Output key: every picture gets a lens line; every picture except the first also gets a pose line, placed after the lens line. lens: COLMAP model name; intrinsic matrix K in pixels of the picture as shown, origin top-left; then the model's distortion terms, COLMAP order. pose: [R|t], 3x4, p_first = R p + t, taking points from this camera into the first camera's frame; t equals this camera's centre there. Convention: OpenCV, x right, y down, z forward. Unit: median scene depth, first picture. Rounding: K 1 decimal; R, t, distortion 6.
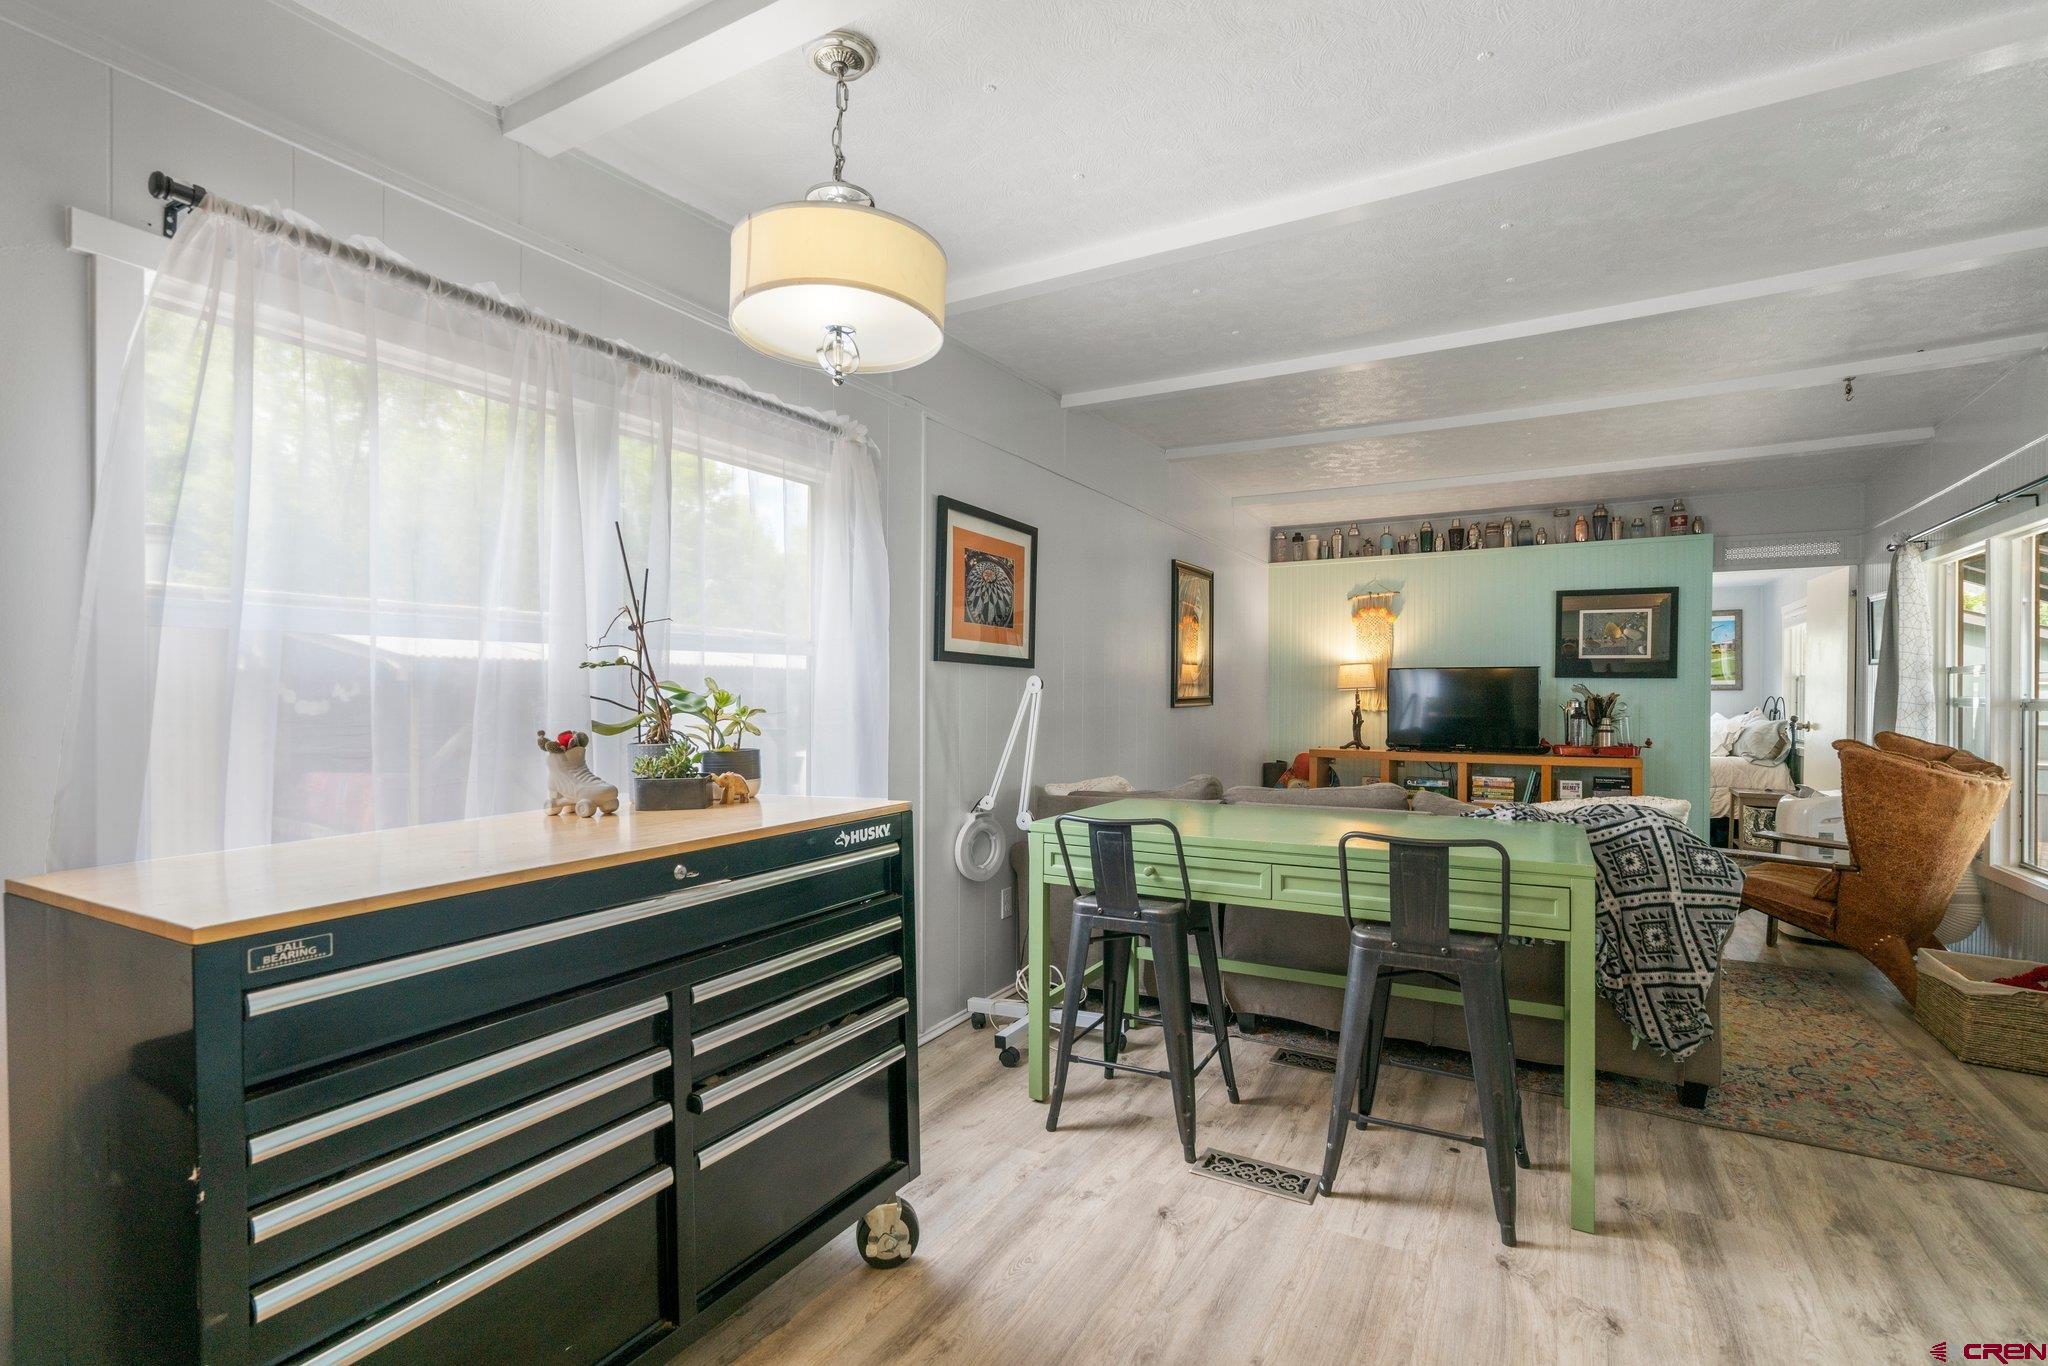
lens RADIAL K [[947.2, 0, 1015.2], [0, 947.2, 704.1], [0, 0, 1]] dist [-0.000337, -0.000363]
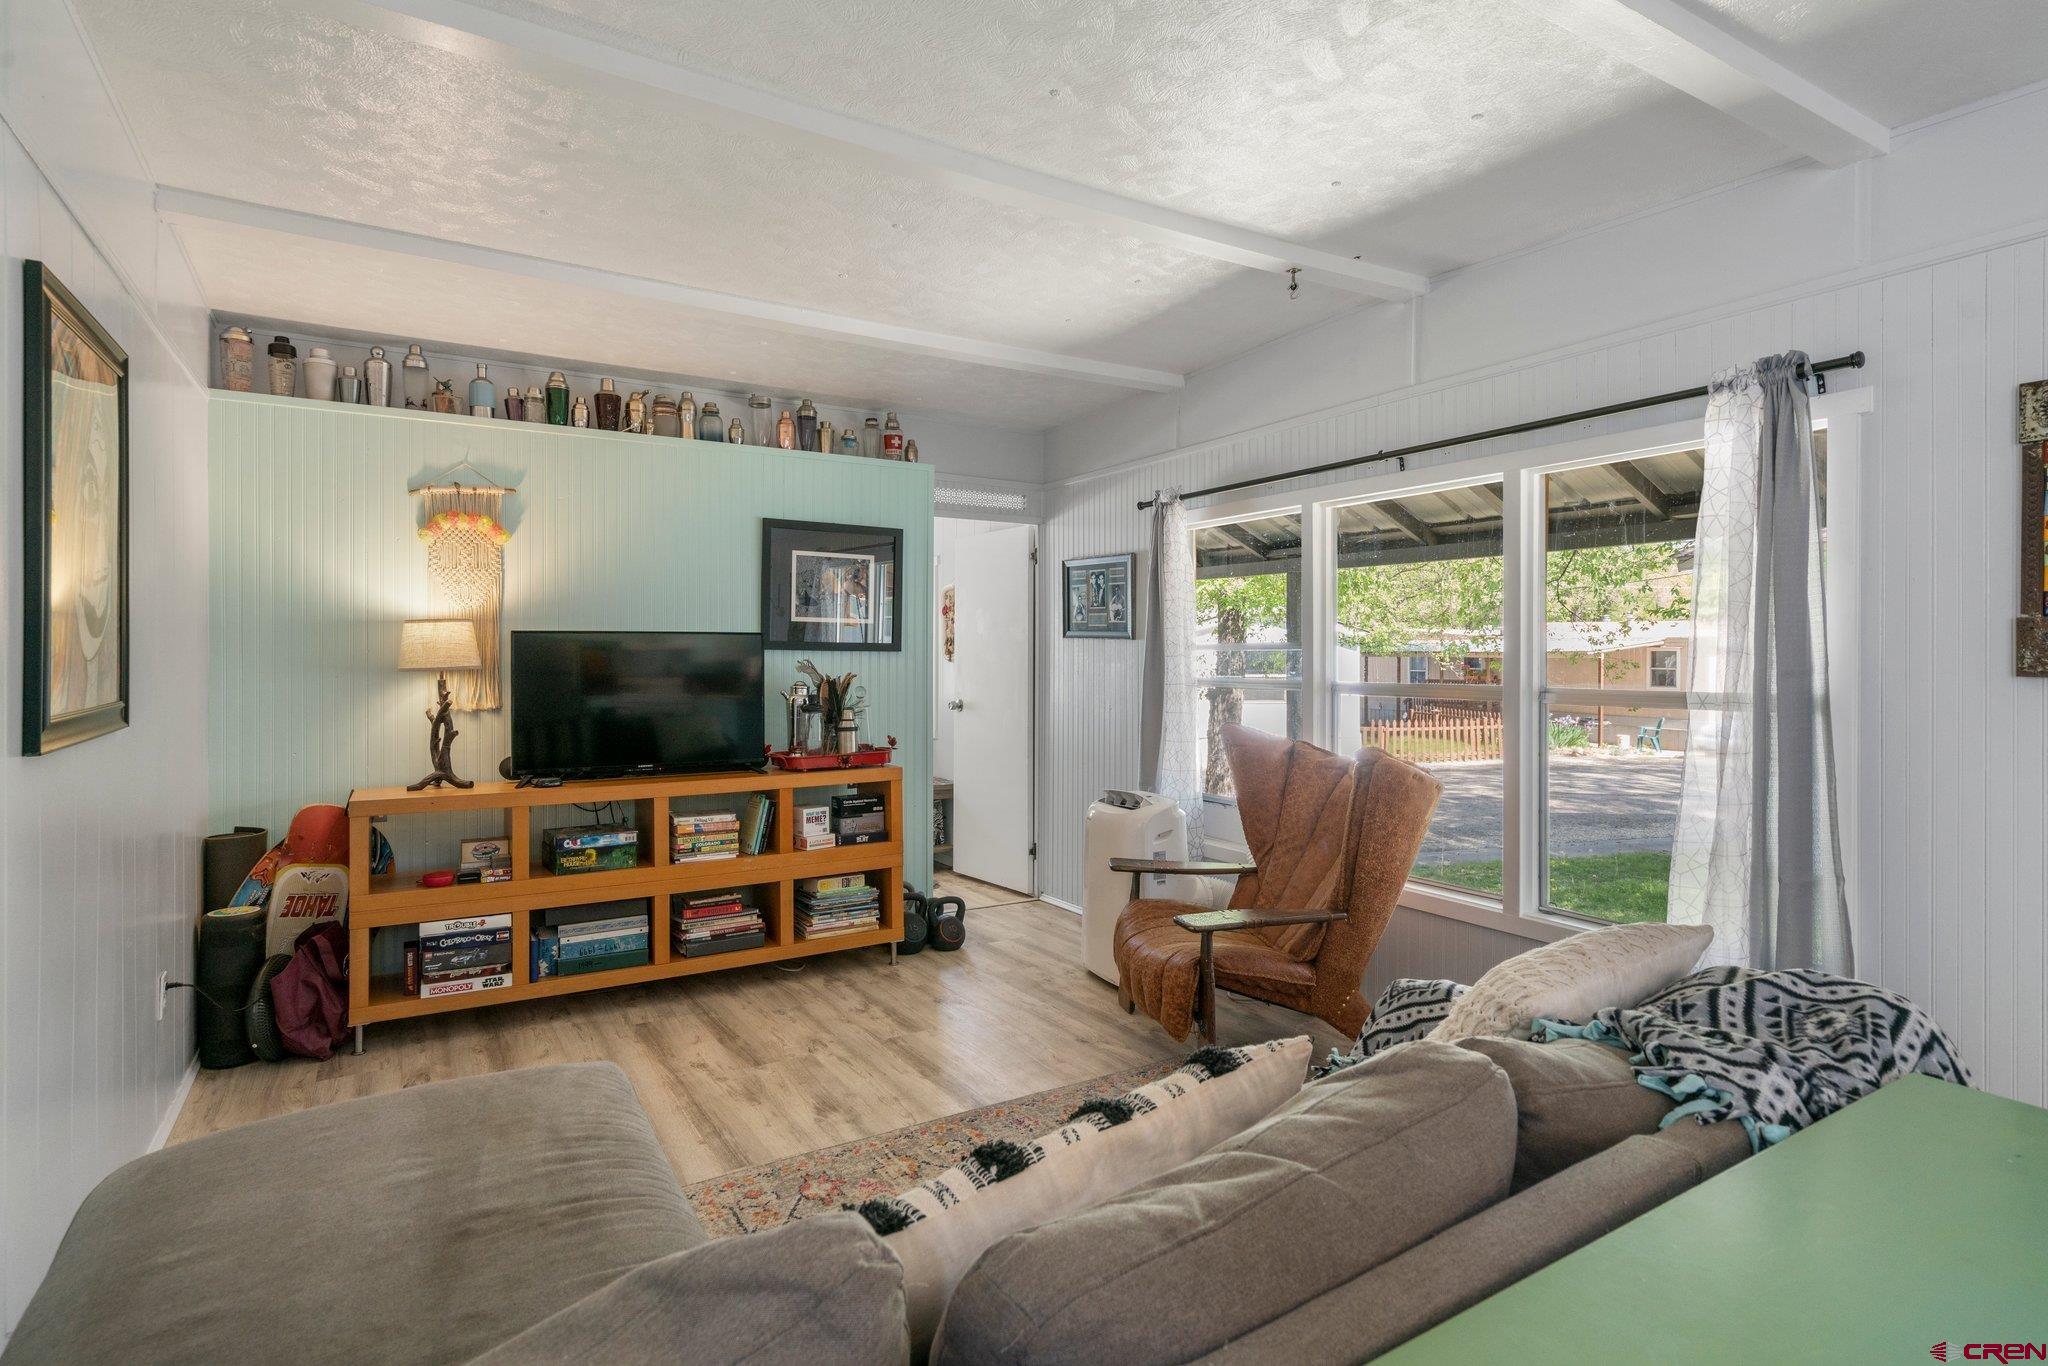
lens RADIAL K [[1041.2, 0, 1032.1], [0, 1041.2, 664.0], [0, 0, 1]] dist [0.000632, 0.000864]
pose [[0.479096, -0.010839, 0.877696, 0.025219], [0.010058, 0.999926, 0.006858, -0.021443], [-0.877705, 0.005542, 0.479169, 0.498621]]
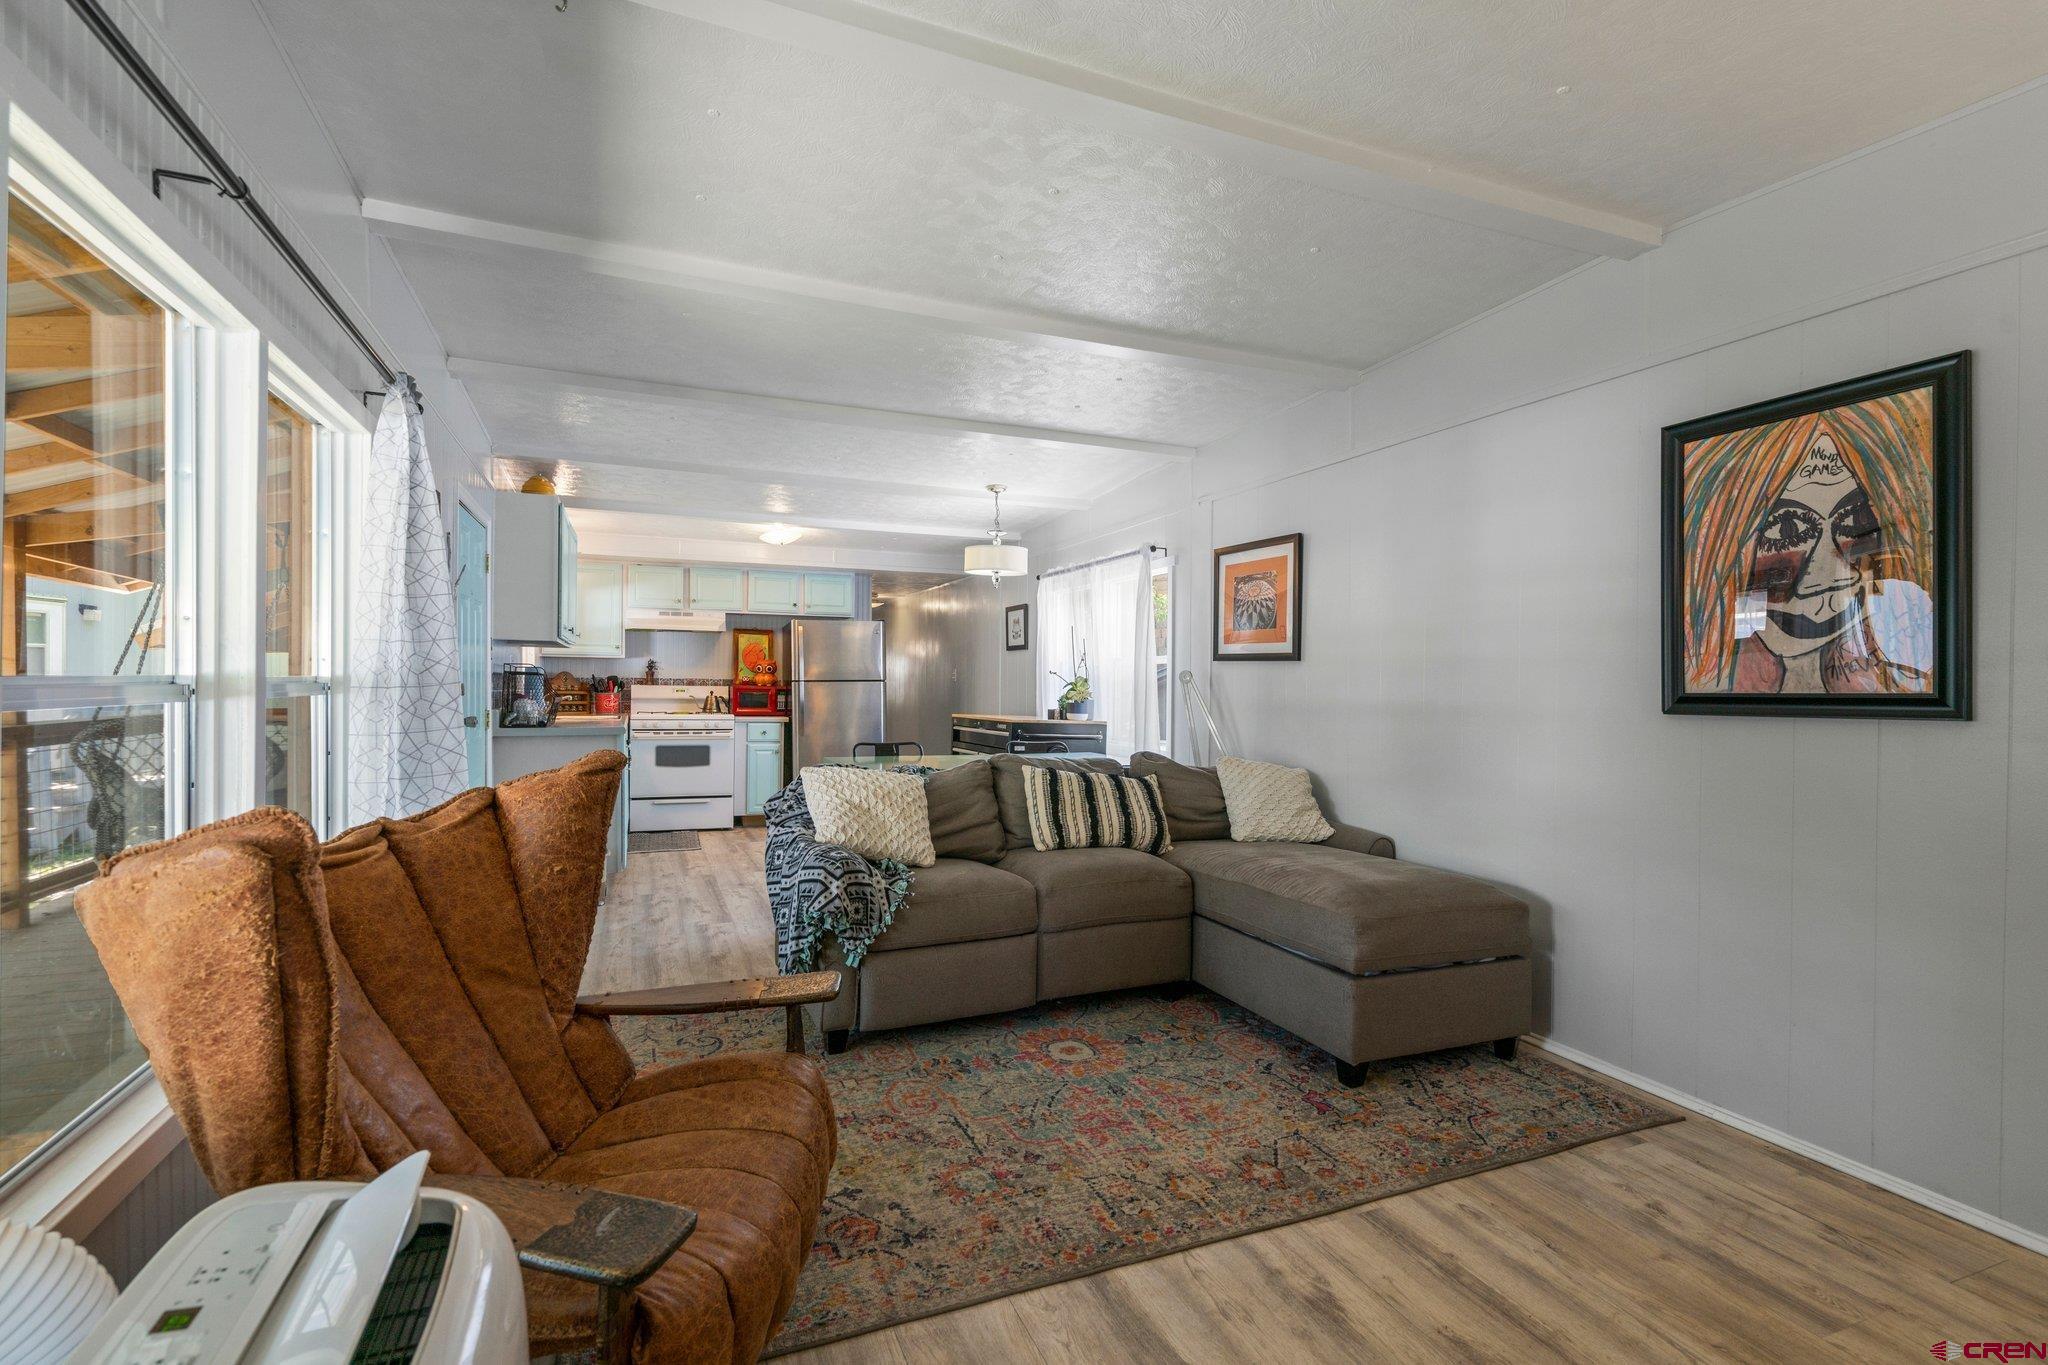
lens RADIAL K [[935.6, 0, 1014.1], [0, 935.6, 687.9], [0, 0, 1]] dist [-0.000629, -0.000564]
pose [[-0.622860, -0.003196, -0.782327, 0.695320], [-0.019491, 0.999745, 0.011433, -0.007888], [0.782091, 0.022369, -0.622763, 0.919322]]
